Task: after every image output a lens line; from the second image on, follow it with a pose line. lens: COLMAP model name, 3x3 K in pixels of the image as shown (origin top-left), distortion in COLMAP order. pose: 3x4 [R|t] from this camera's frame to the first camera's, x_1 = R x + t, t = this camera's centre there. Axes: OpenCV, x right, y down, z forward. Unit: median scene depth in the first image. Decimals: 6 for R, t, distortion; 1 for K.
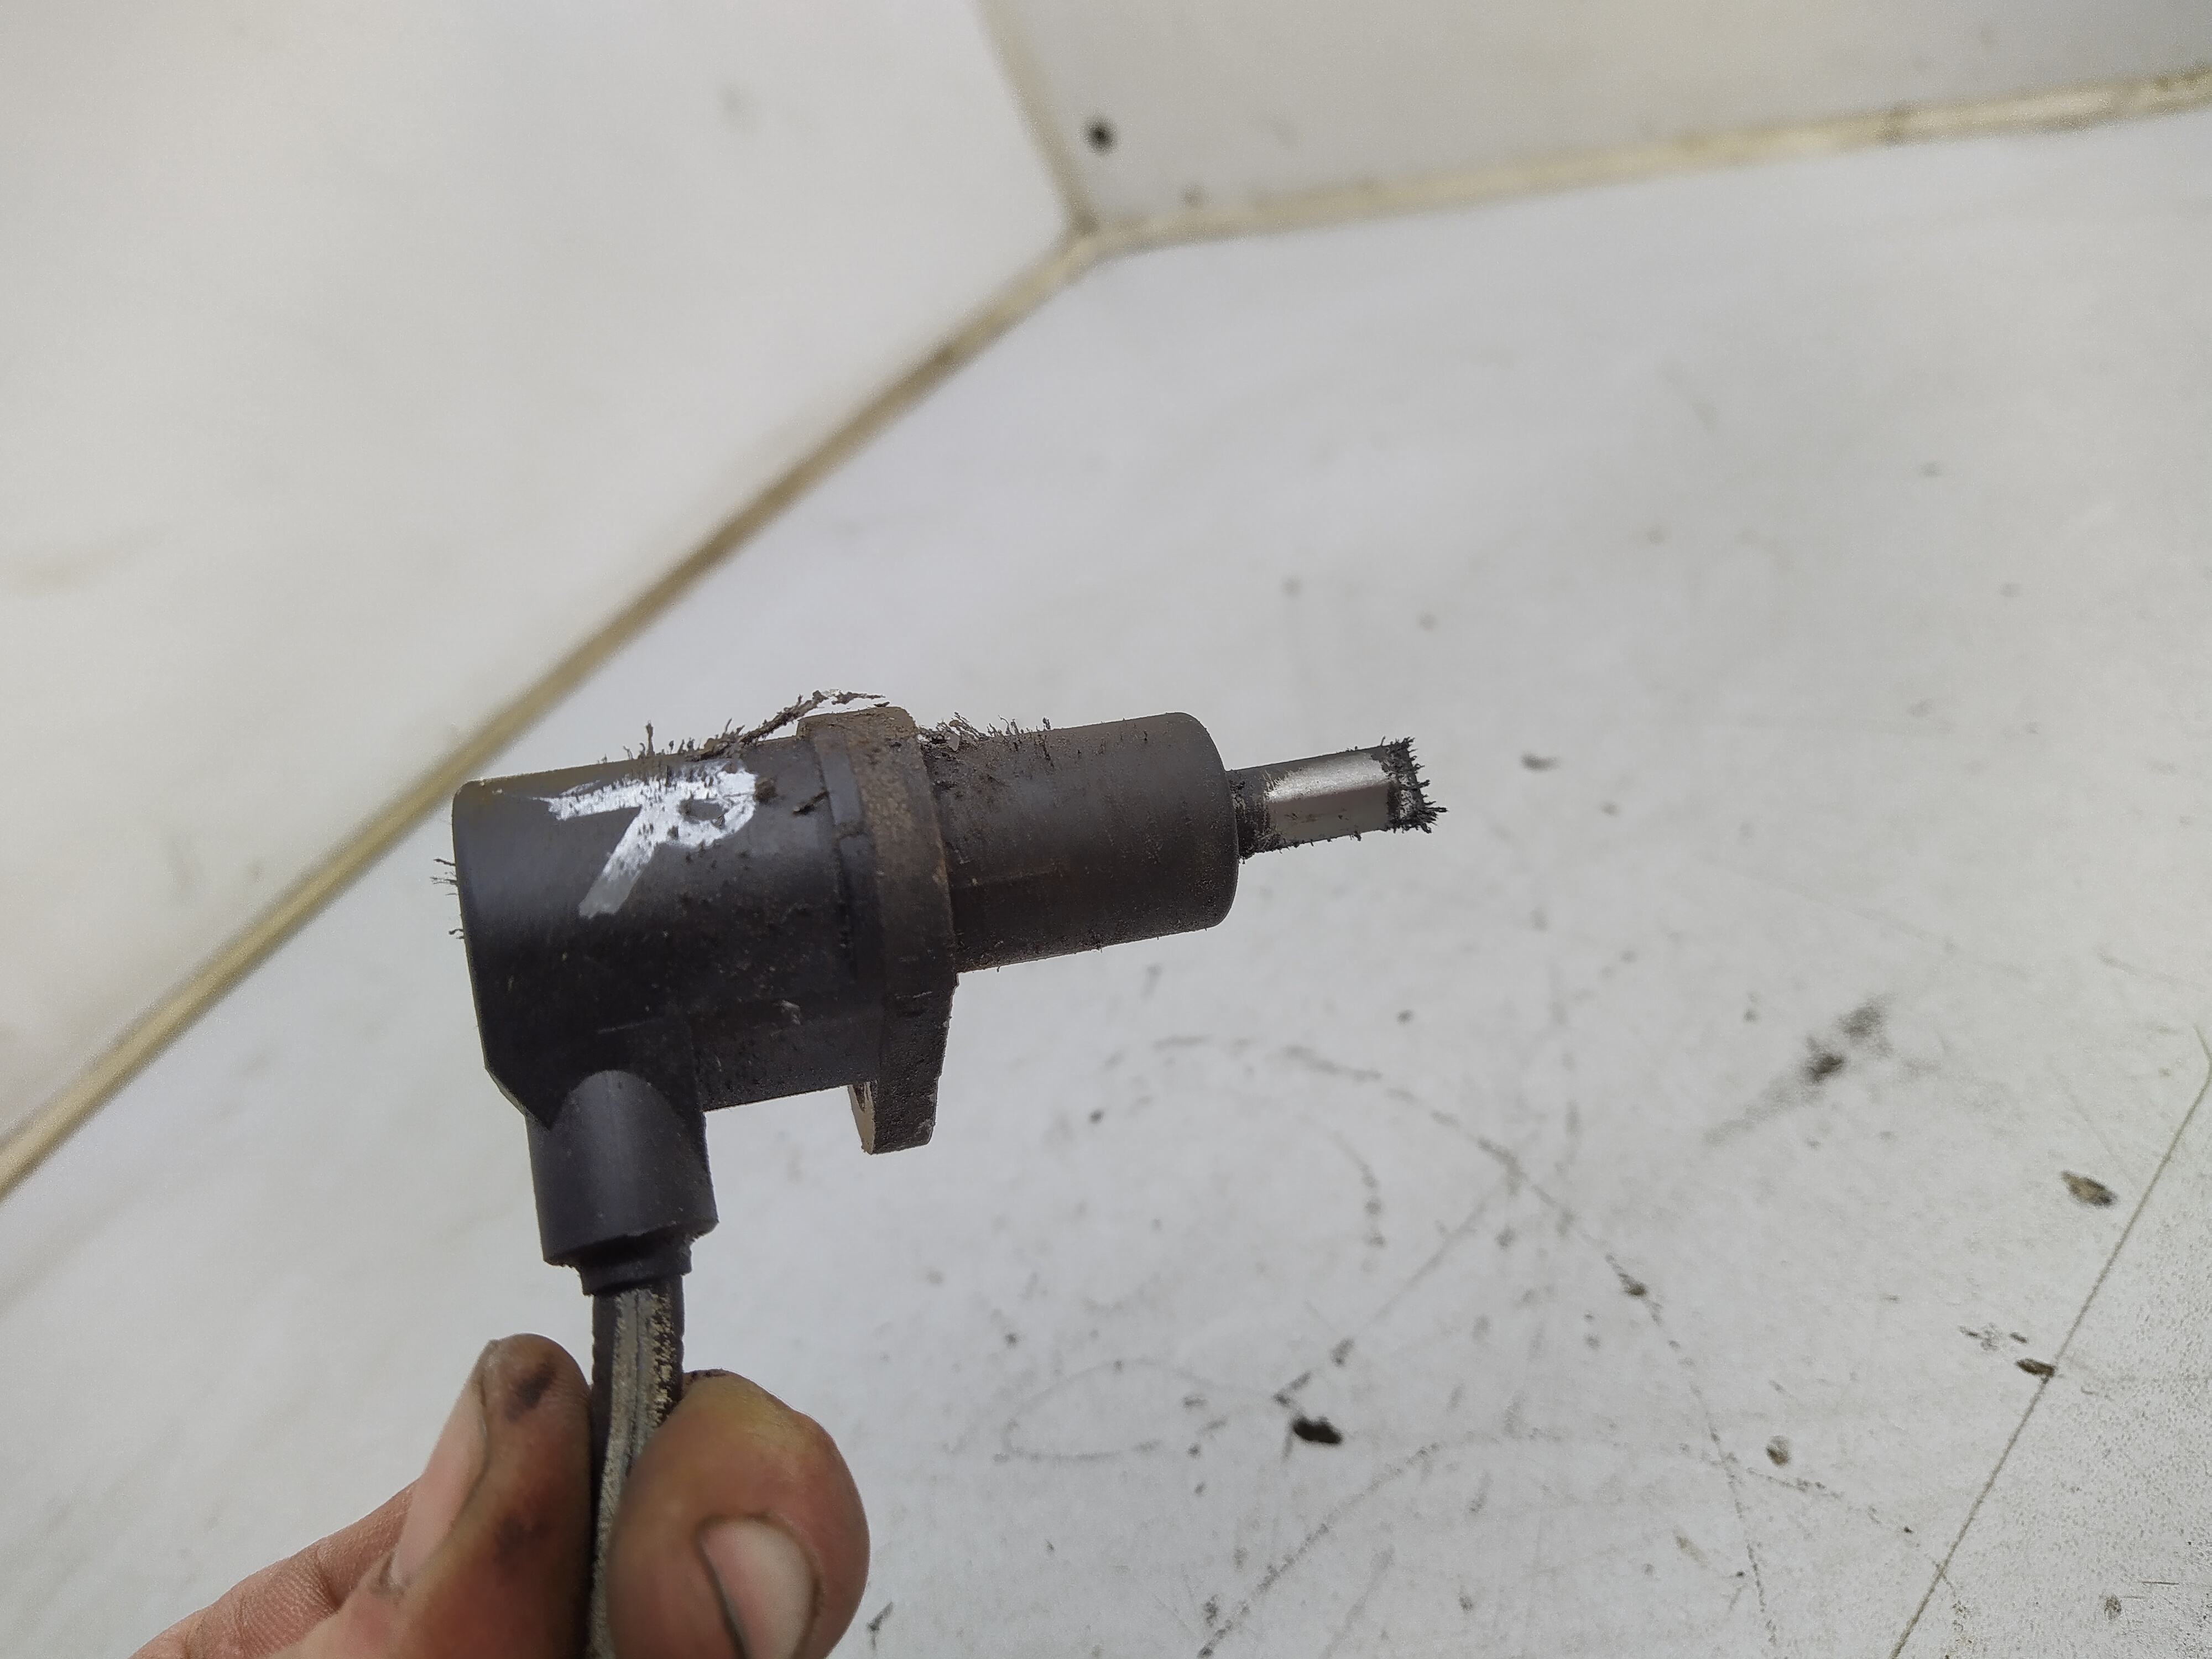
lens RADIAL K [[1740.8, 0, 1092.0], [0, 1740.8, 875.4], [0, 0, 1]] dist [0.049657, -0.139691]
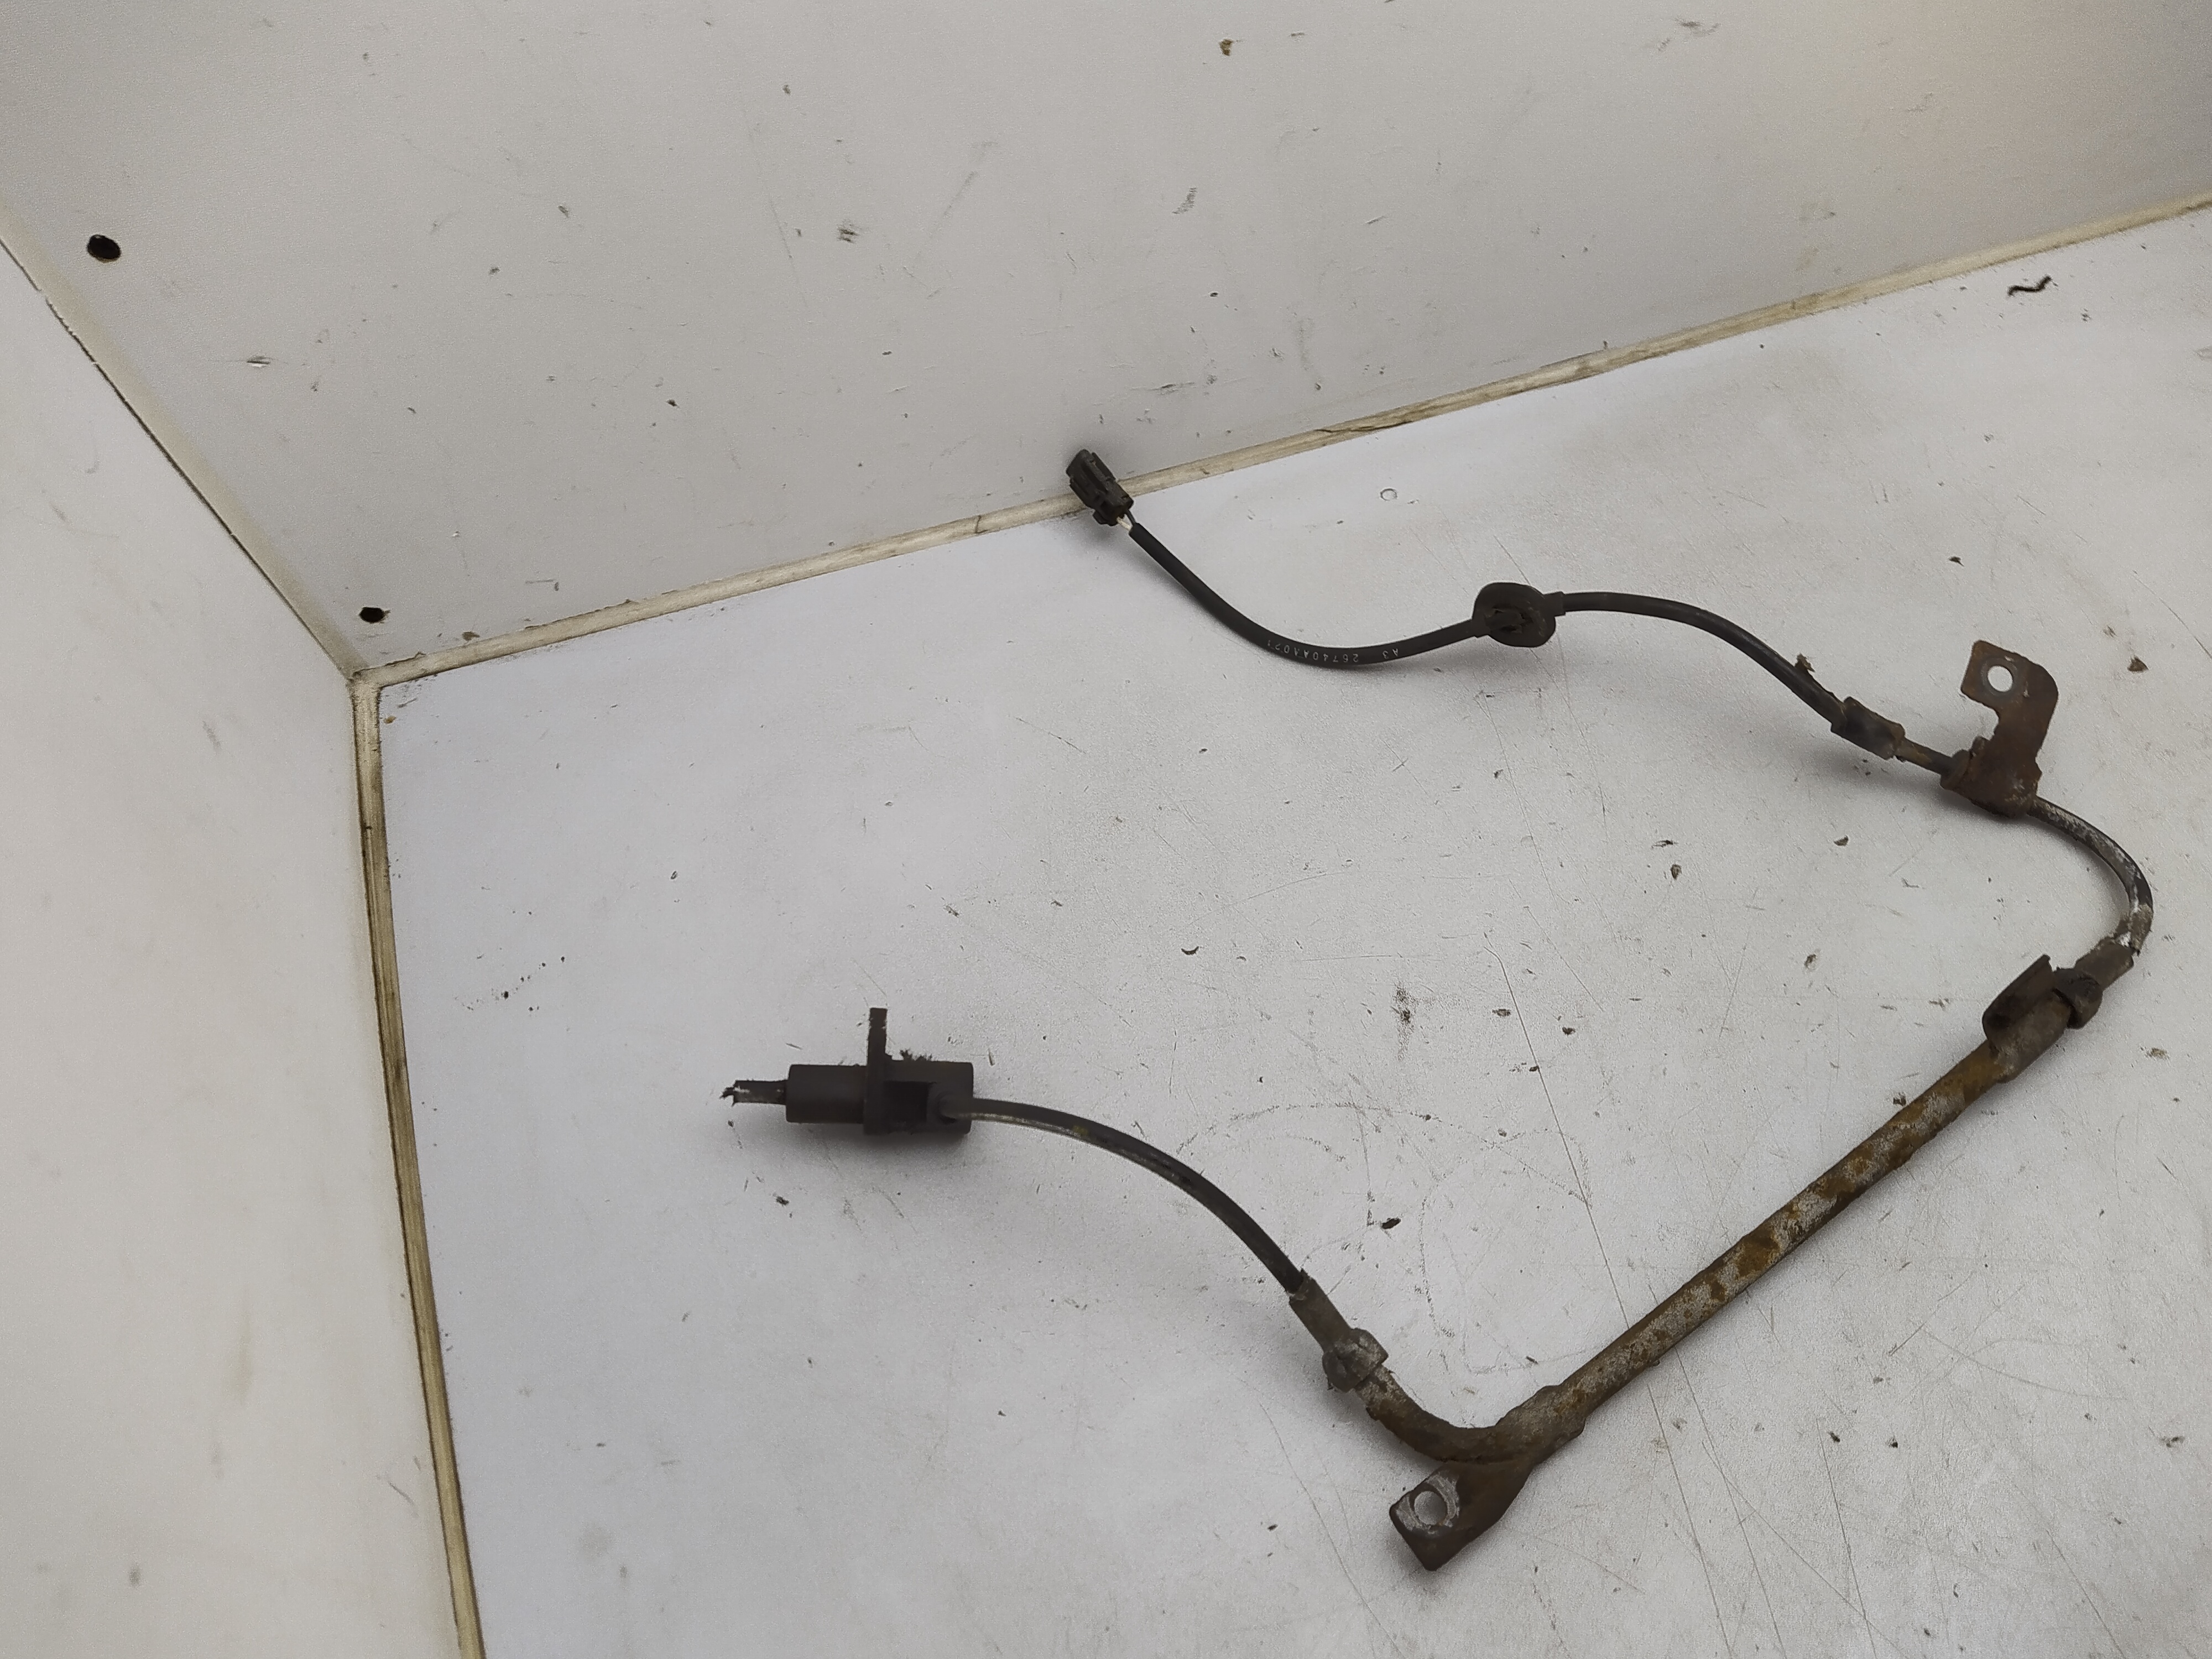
lens RADIAL K [[1772.1, 0, 1129.5], [0, 1772.1, 836.8], [0, 0, 1]] dist [0.094388, -0.169358]
pose [[0.563229, -0.443848, 0.696973, -1.811533], [0.378963, 0.888299, 0.259446, -1.126216], [-0.734275, 0.118000, 0.668518, -0.677740]]
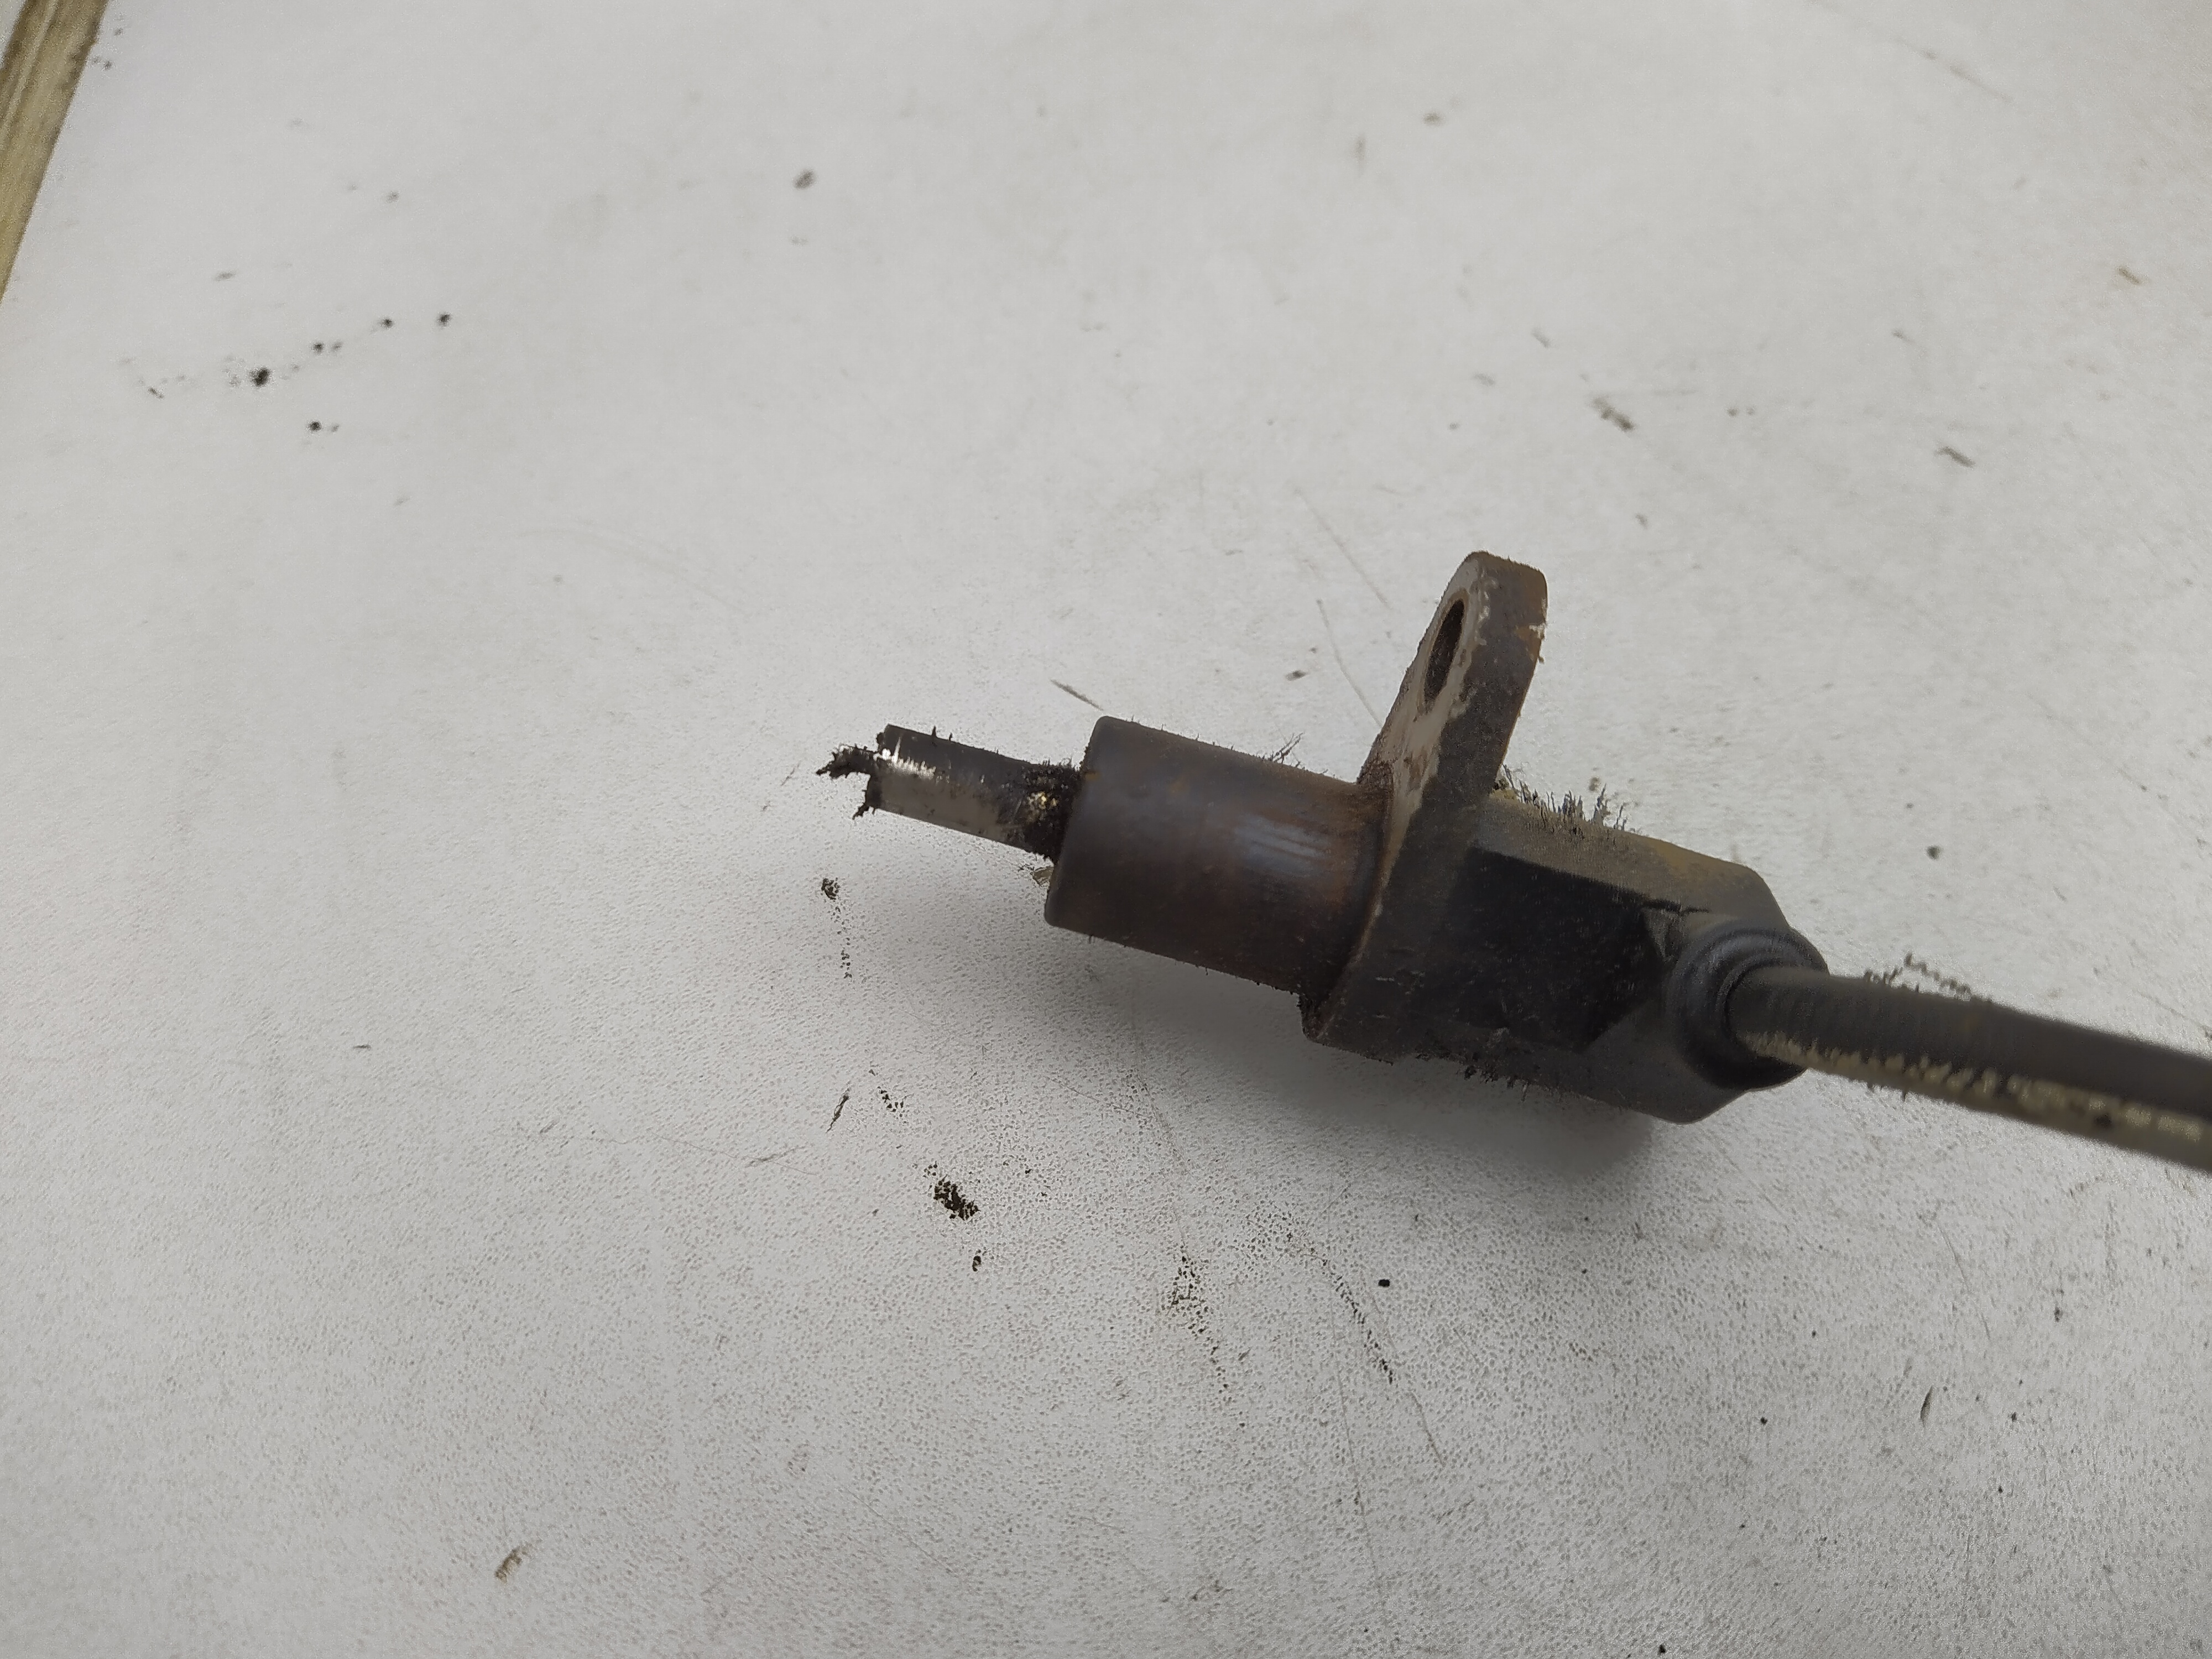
lens RADIAL K [[1776.1, 0, 1106.0], [0, 1776.1, 829.5], [0, 0, 1]] dist [0.103990, -0.155961]
pose [[0.692343, -0.338998, 0.636979, -0.760581], [0.188829, 0.937126, 0.293493, -0.427804], [-0.696423, -0.082918, 0.712825, 1.170128]]
